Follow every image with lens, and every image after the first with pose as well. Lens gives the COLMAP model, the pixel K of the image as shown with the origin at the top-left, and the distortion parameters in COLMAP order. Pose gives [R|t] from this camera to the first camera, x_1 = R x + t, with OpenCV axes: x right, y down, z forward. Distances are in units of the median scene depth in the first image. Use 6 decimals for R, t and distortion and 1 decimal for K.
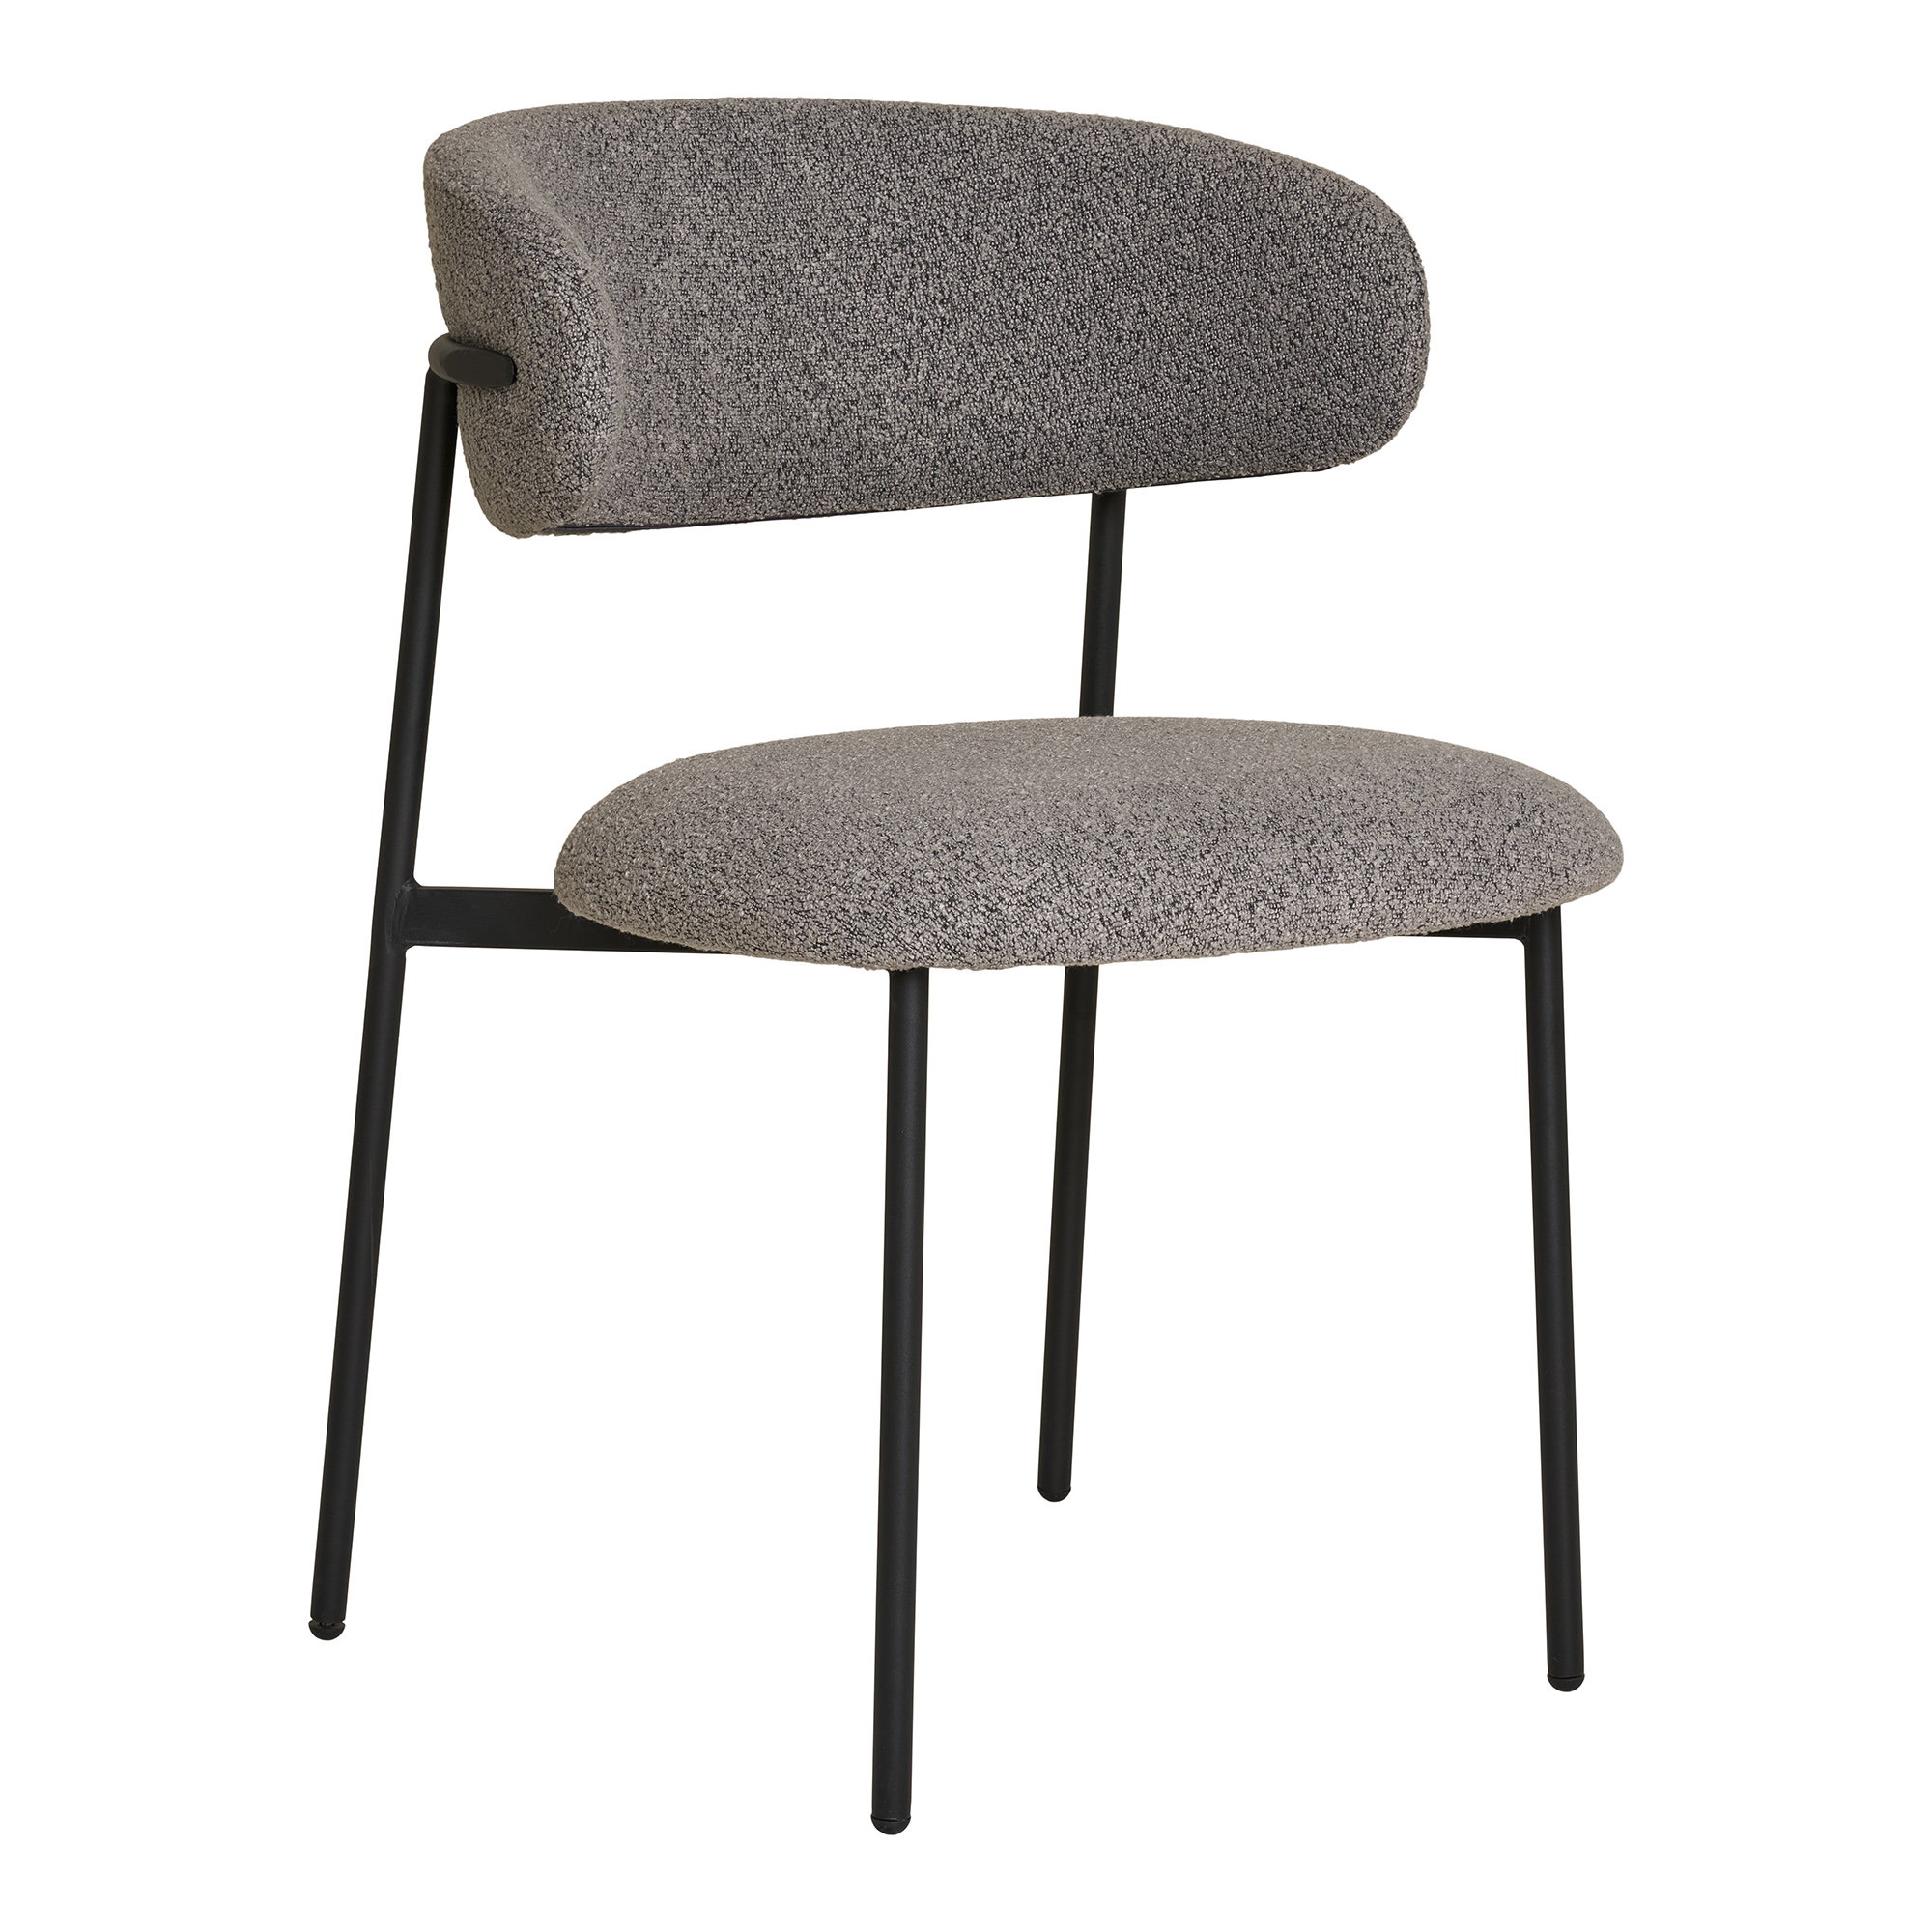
lens RADIAL K [[6919.5, 0, 966.0], [0, 6919.5, 966.0], [0, 0, 1]] dist [-0.206766, 2.141837]
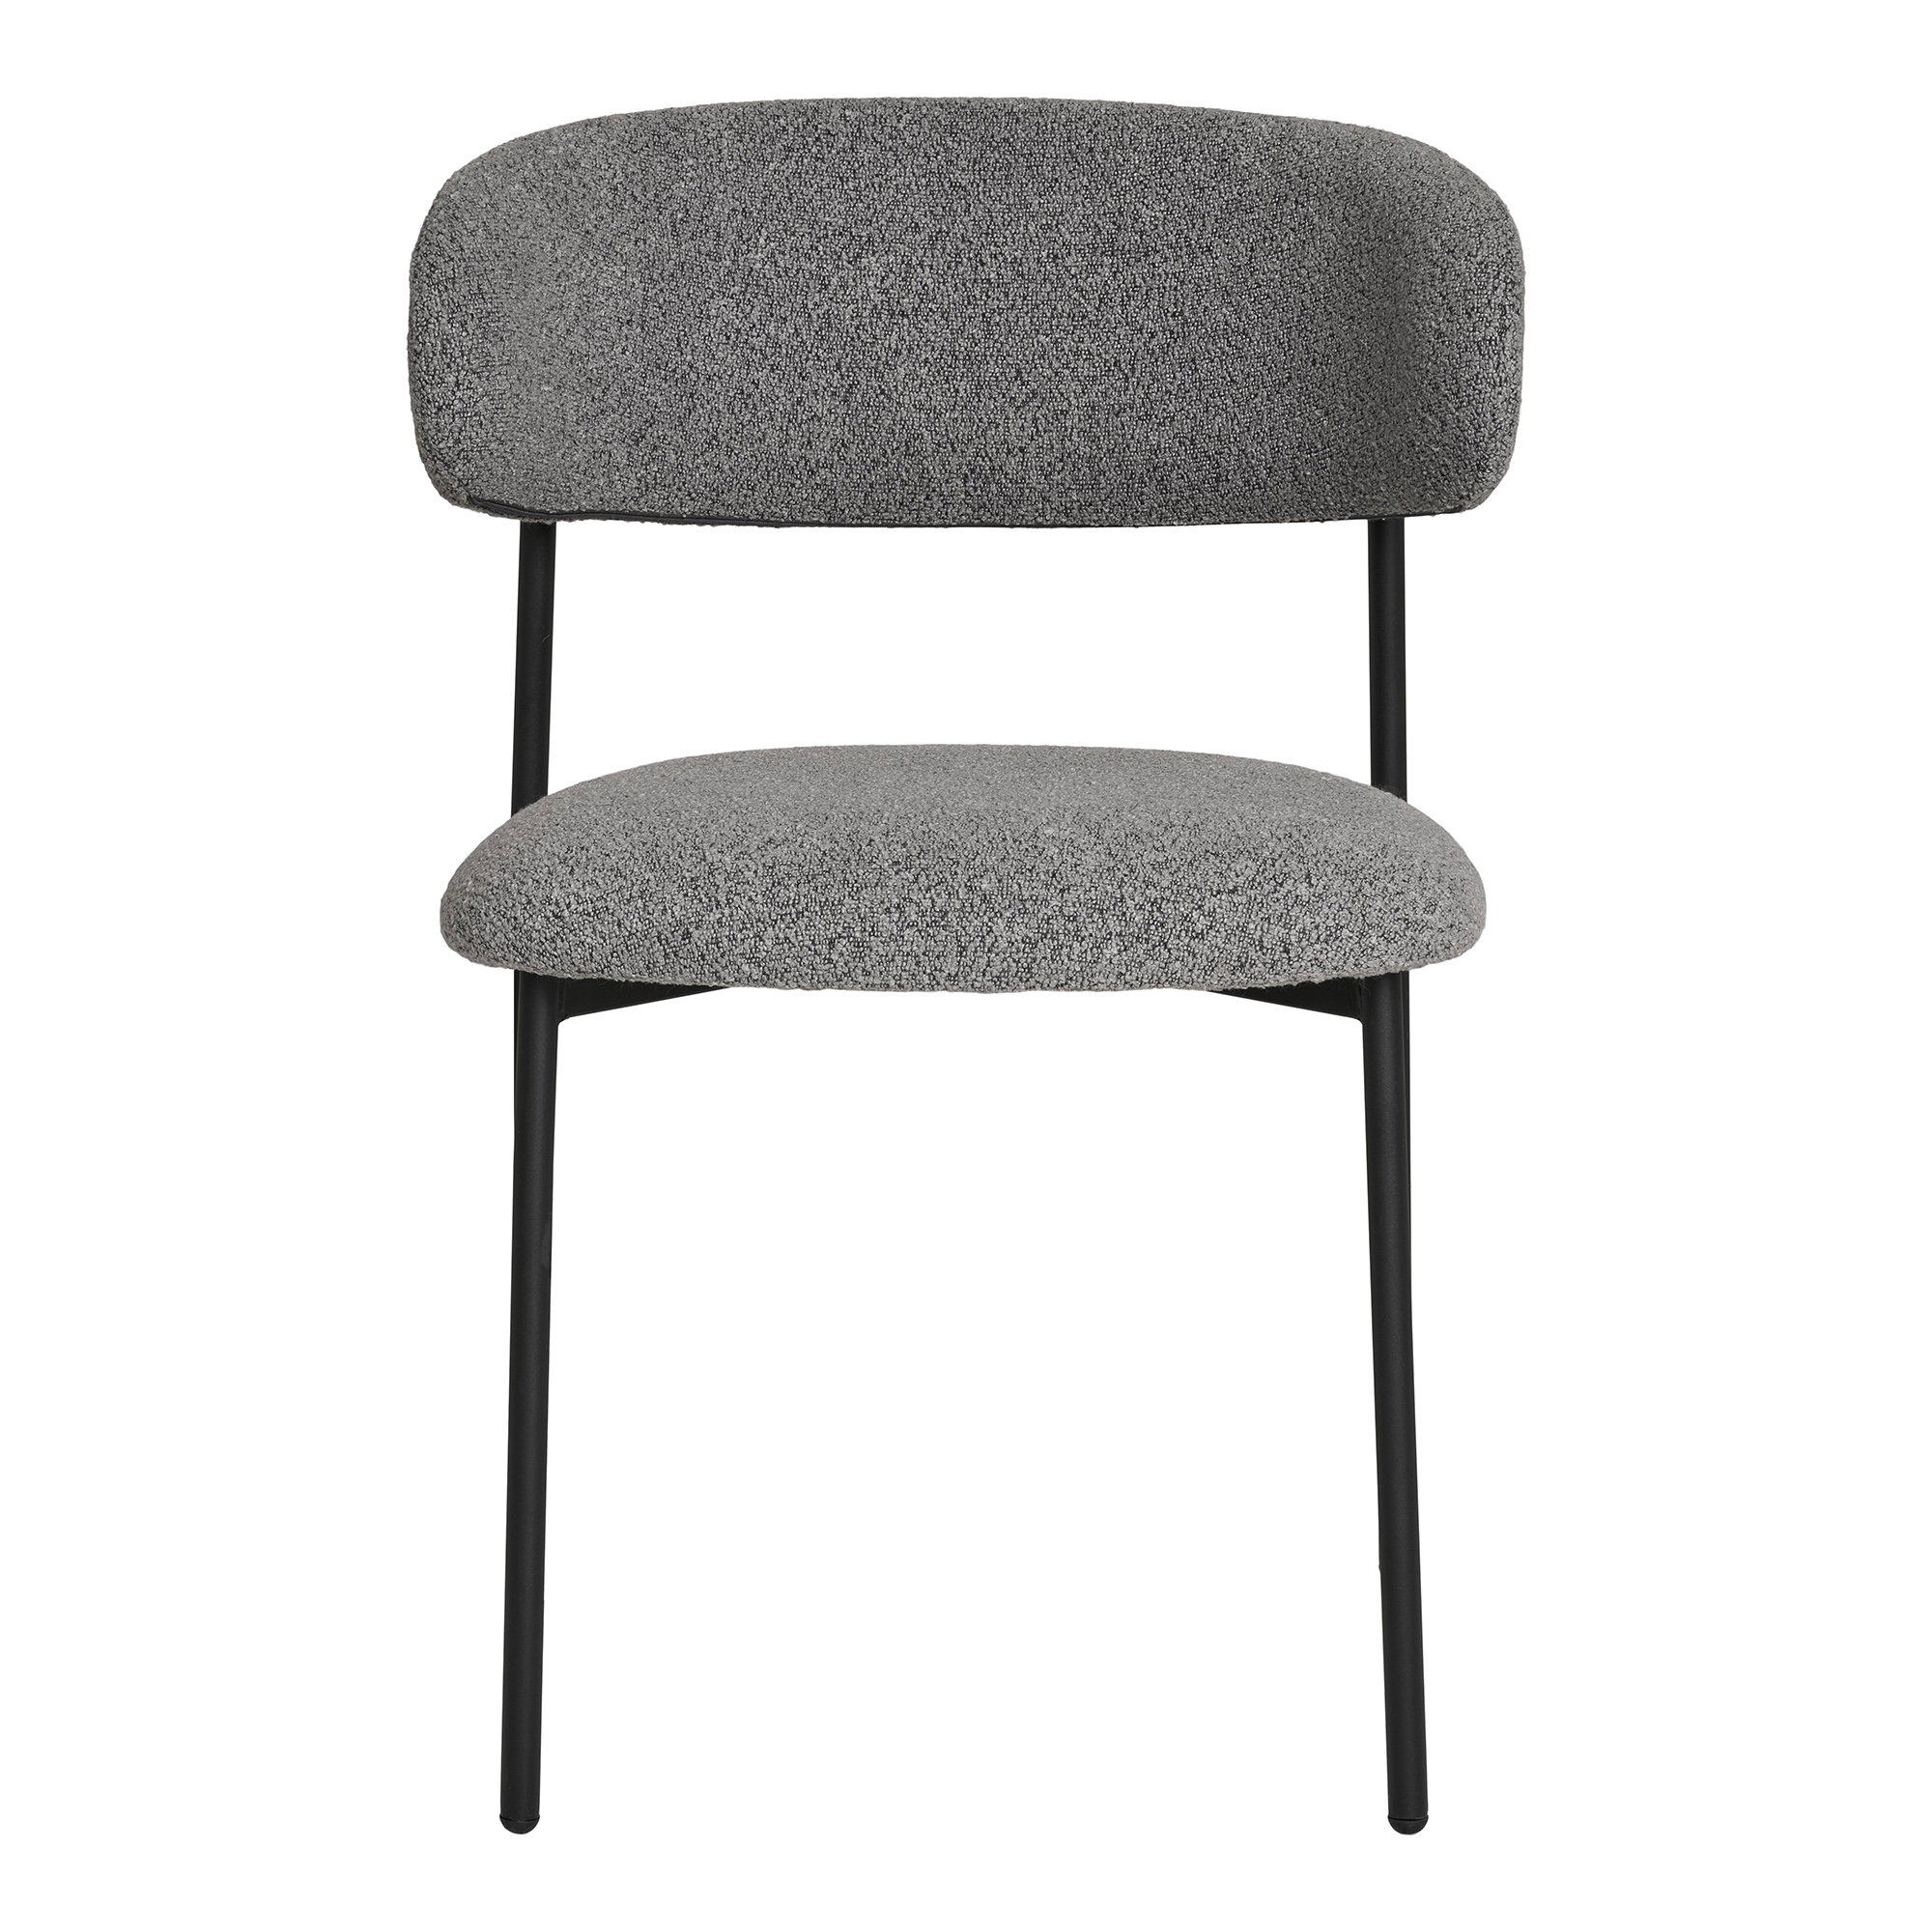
lens RADIAL K [[6919.5, 0, 966.0], [0, 6919.5, 966.0], [0, 0, 1]] dist [-0.206766, 2.141837]
pose [[0.814812, 0.100302, -0.570983, 0.540080], [-0.100448, 0.994448, 0.031348, -0.033179], [0.570957, 0.031811, 0.820364, 0.194732]]
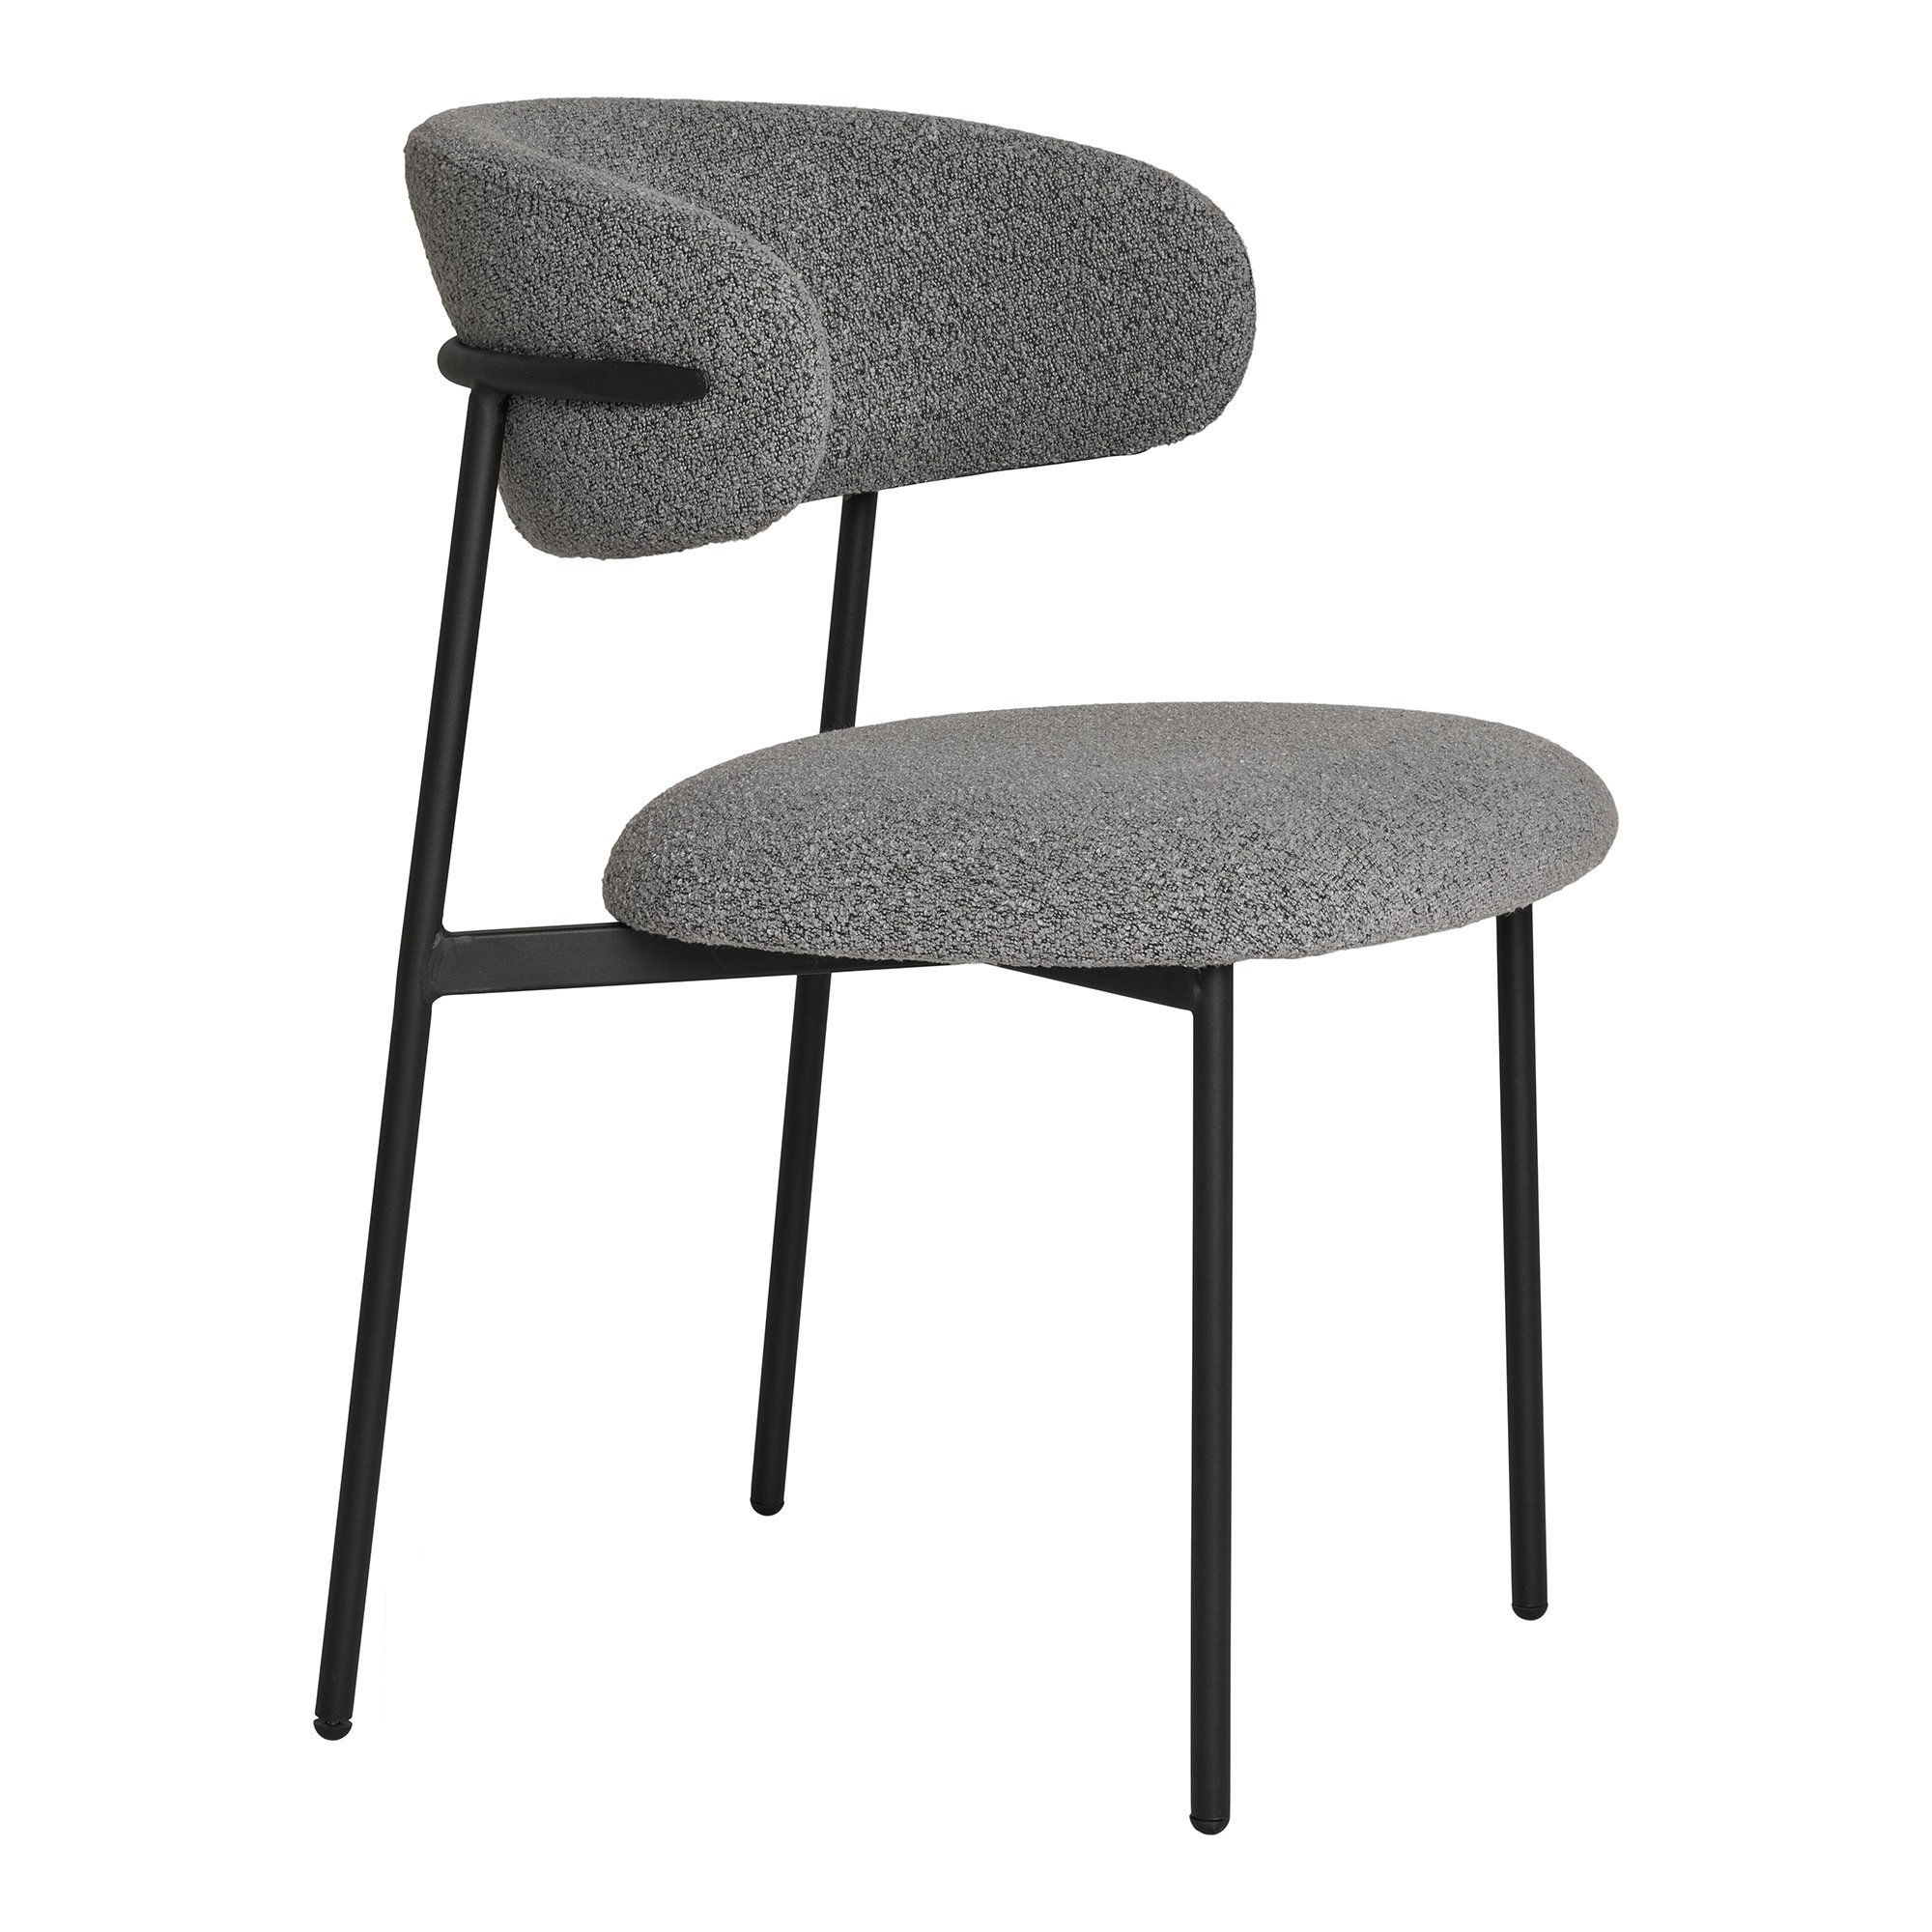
lens RADIAL K [[6919.5, 0, 966.0], [0, 6919.5, 966.0], [0, 0, 1]] dist [-0.206766, 2.141837]
pose [[0.875003, -0.084227, 0.476734, -0.458735], [0.083635, 0.996242, 0.022506, -0.021995], [-0.476838, 0.020179, 0.878759, 0.126850]]
